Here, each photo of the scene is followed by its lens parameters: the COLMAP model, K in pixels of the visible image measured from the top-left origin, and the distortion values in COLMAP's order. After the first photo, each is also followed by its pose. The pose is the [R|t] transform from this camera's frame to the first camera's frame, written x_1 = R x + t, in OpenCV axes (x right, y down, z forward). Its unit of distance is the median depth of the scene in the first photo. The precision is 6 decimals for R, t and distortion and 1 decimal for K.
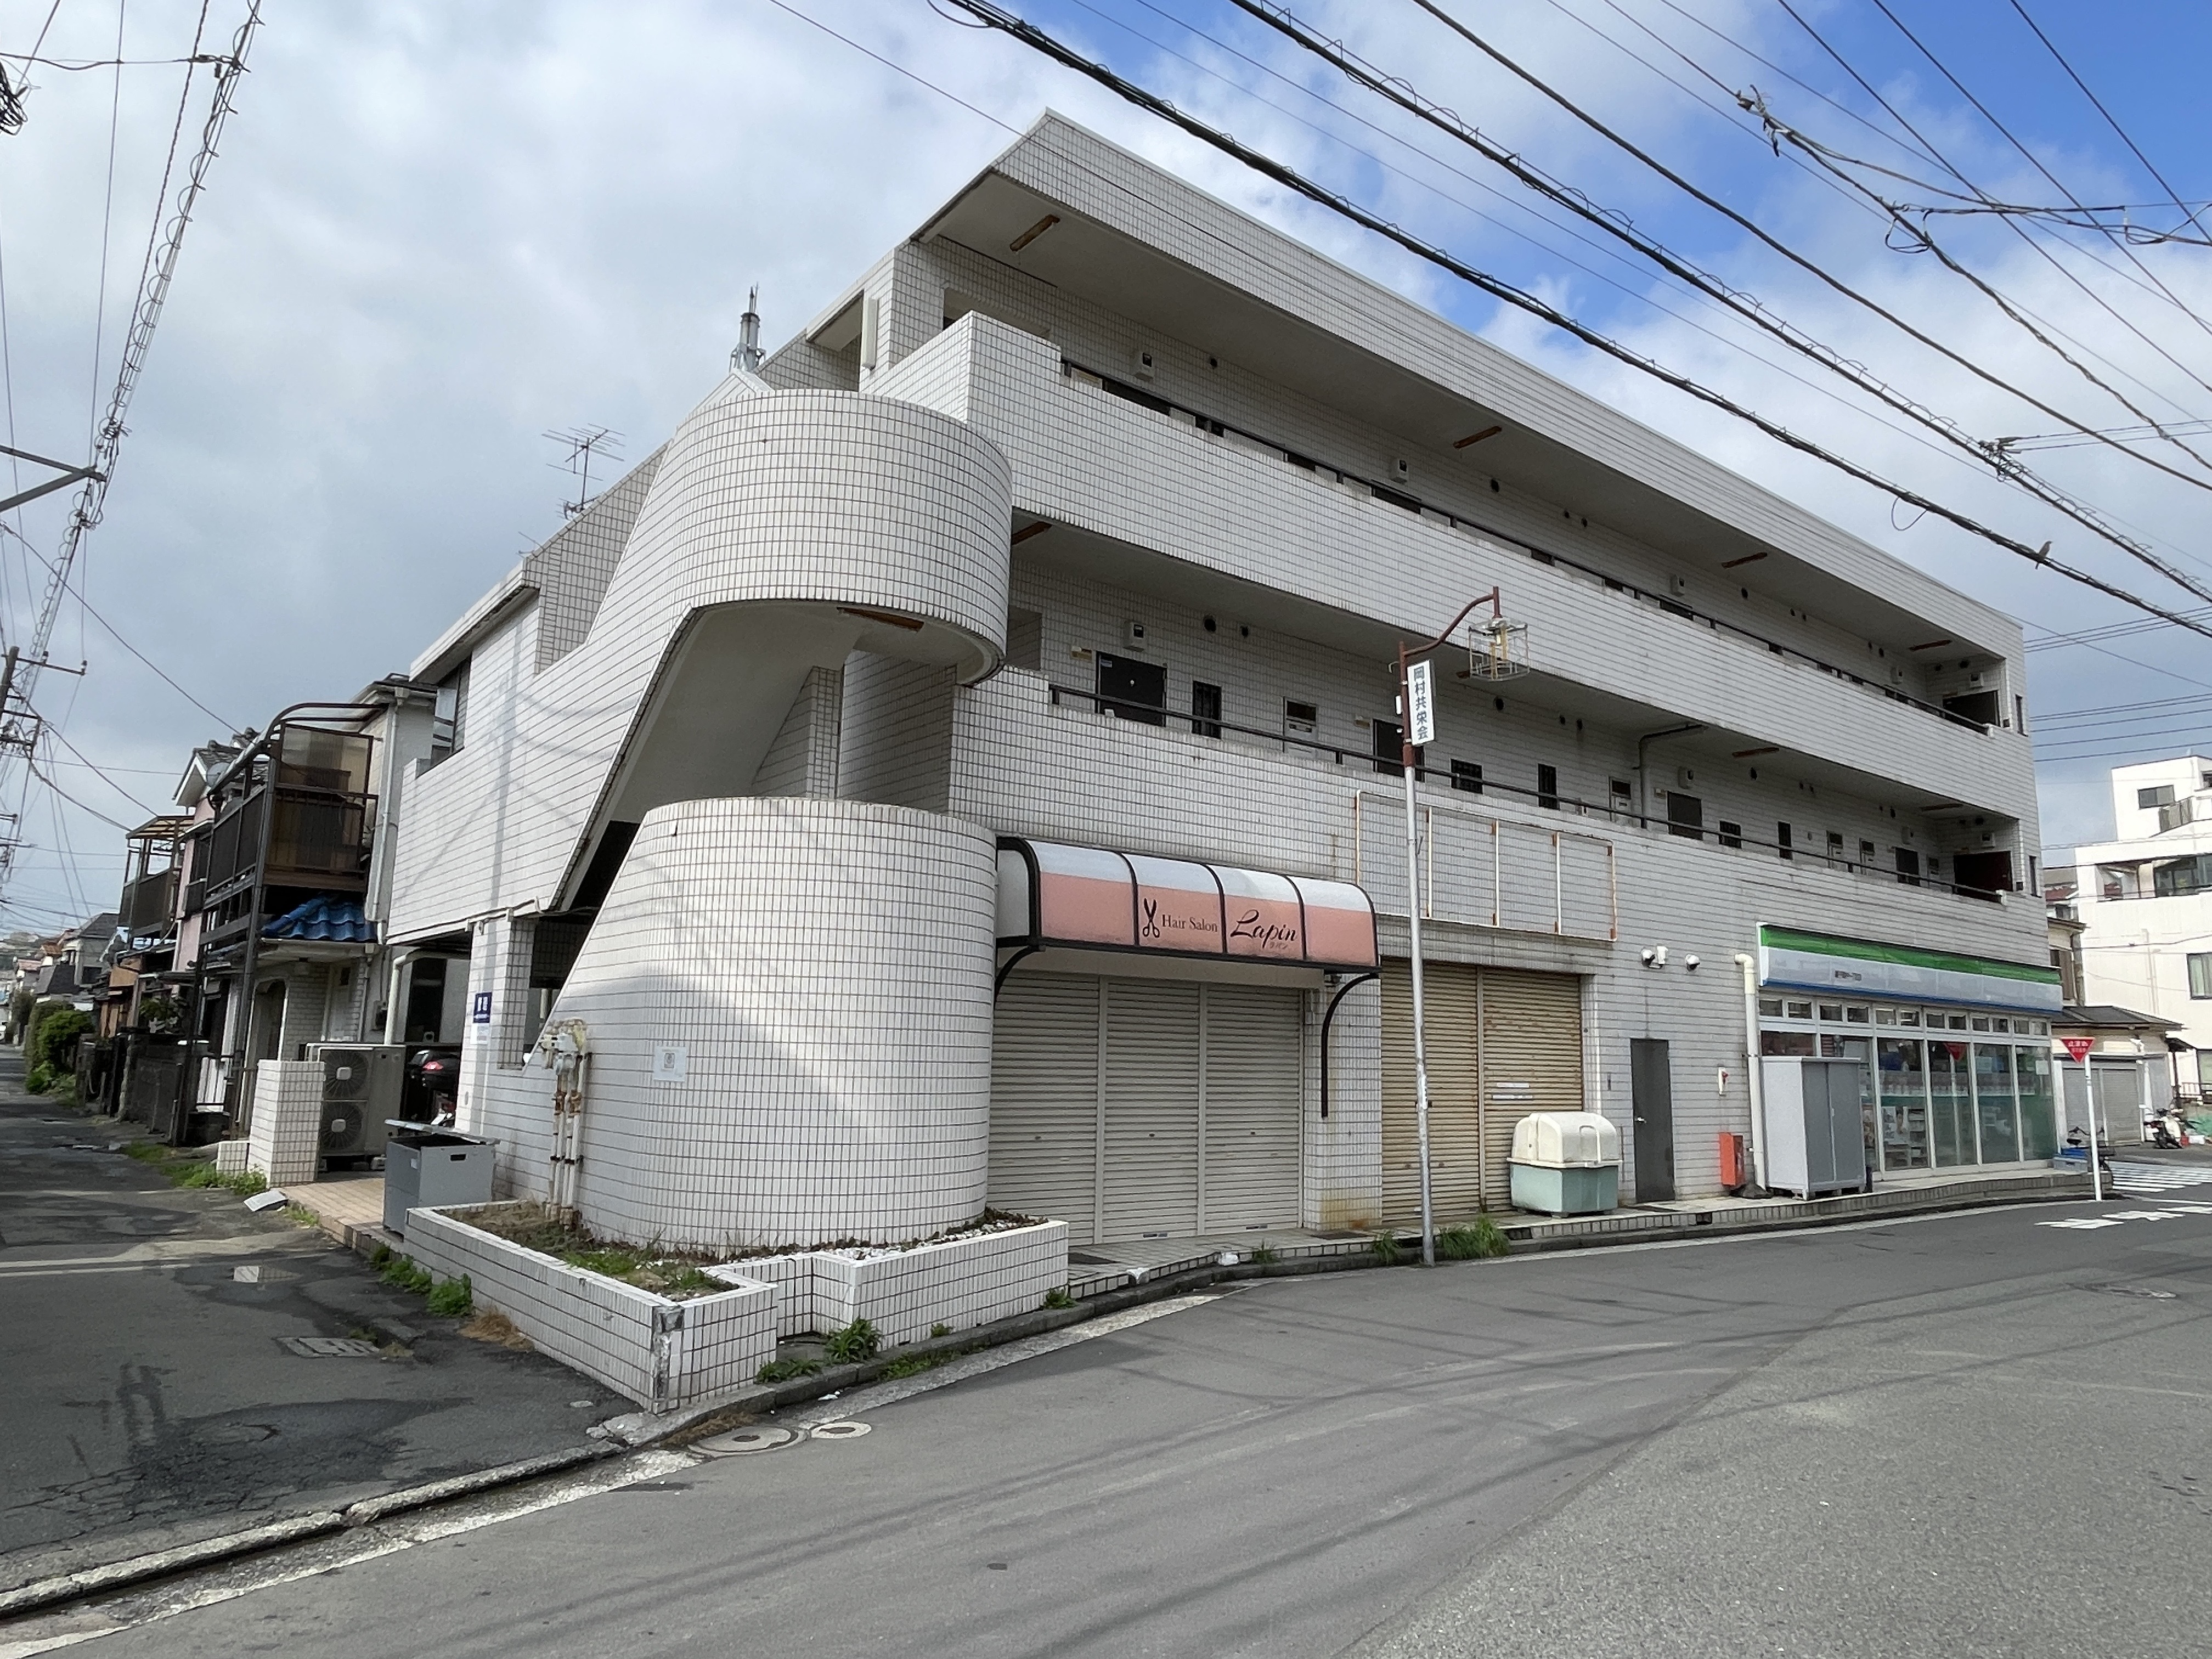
lens RADIAL K [[1427.1, 0, 1105.6], [0, 1427.1, 832.0], [0, 0, 1]] dist [-0.000113, 0.000032]
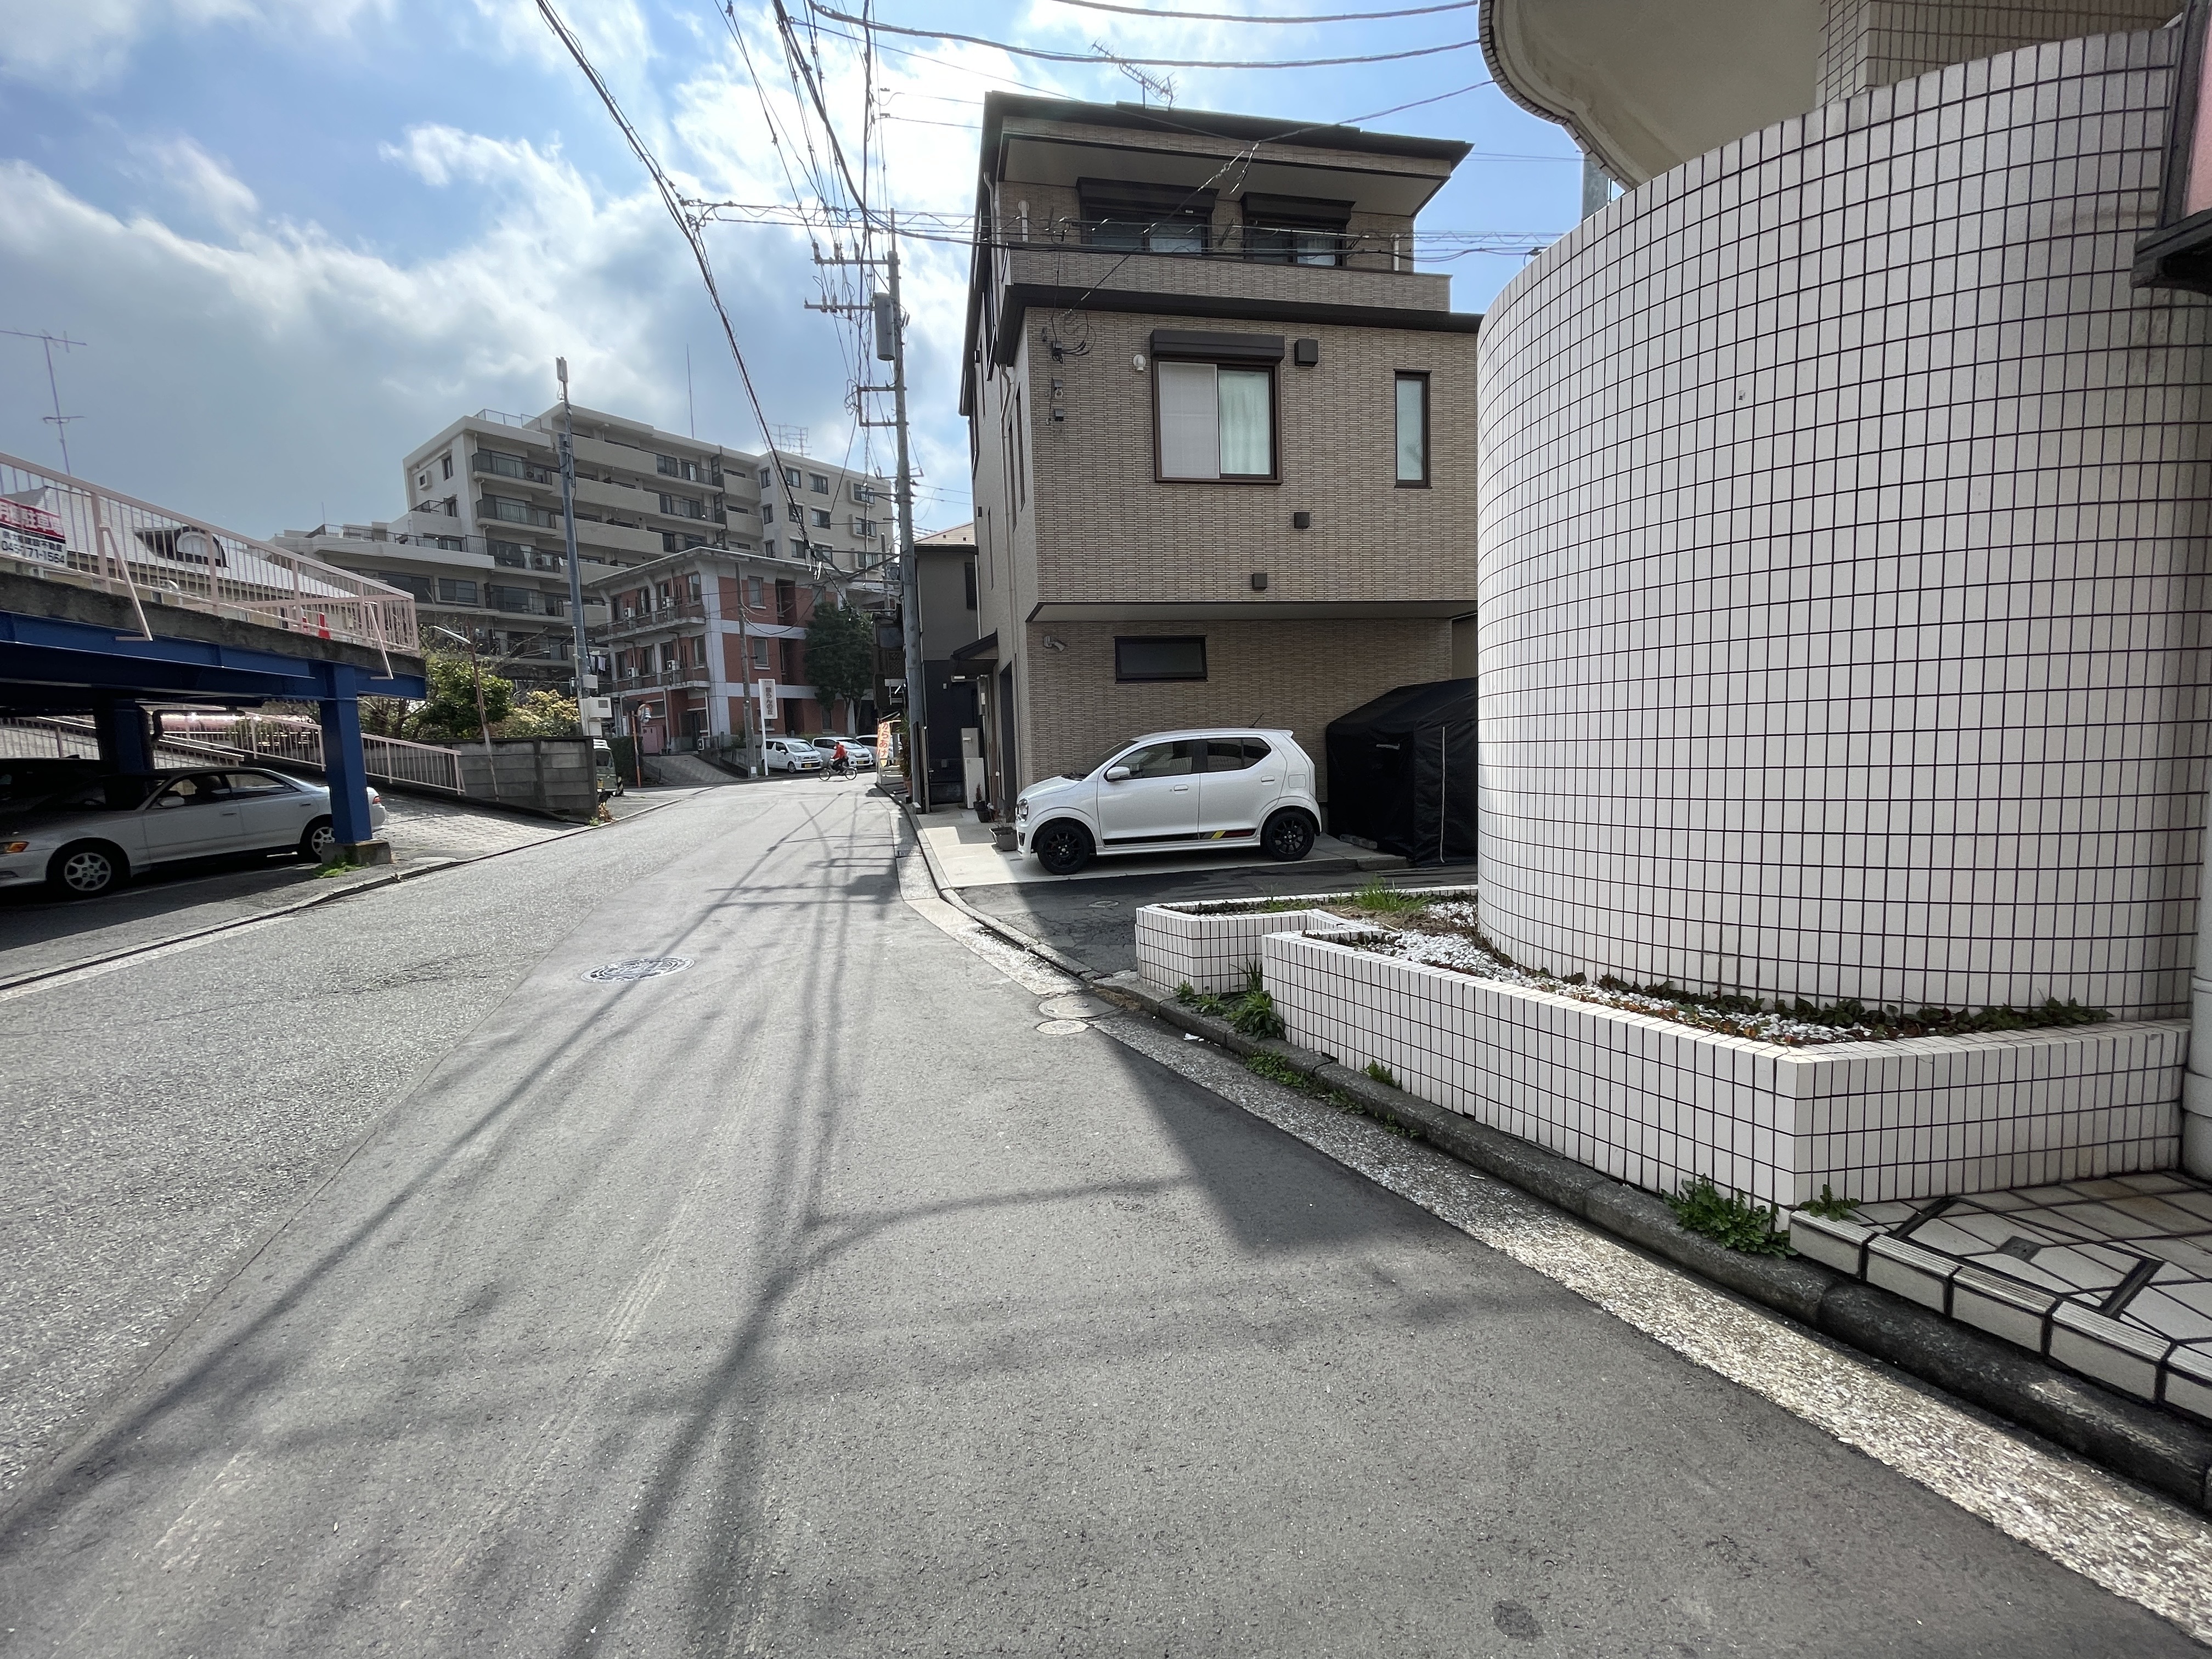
lens RADIAL K [[876.5, 0, 1103.0], [0, 876.5, 831.2], [0, 0, 1]] dist [-0.000169, -0.000009]
pose [[-0.540807, 0.087623, -0.836570, 0.424108], [0.166633, 0.986009, -0.004445, 0.289935], [0.824477, -0.141804, -0.547841, 1.573253]]
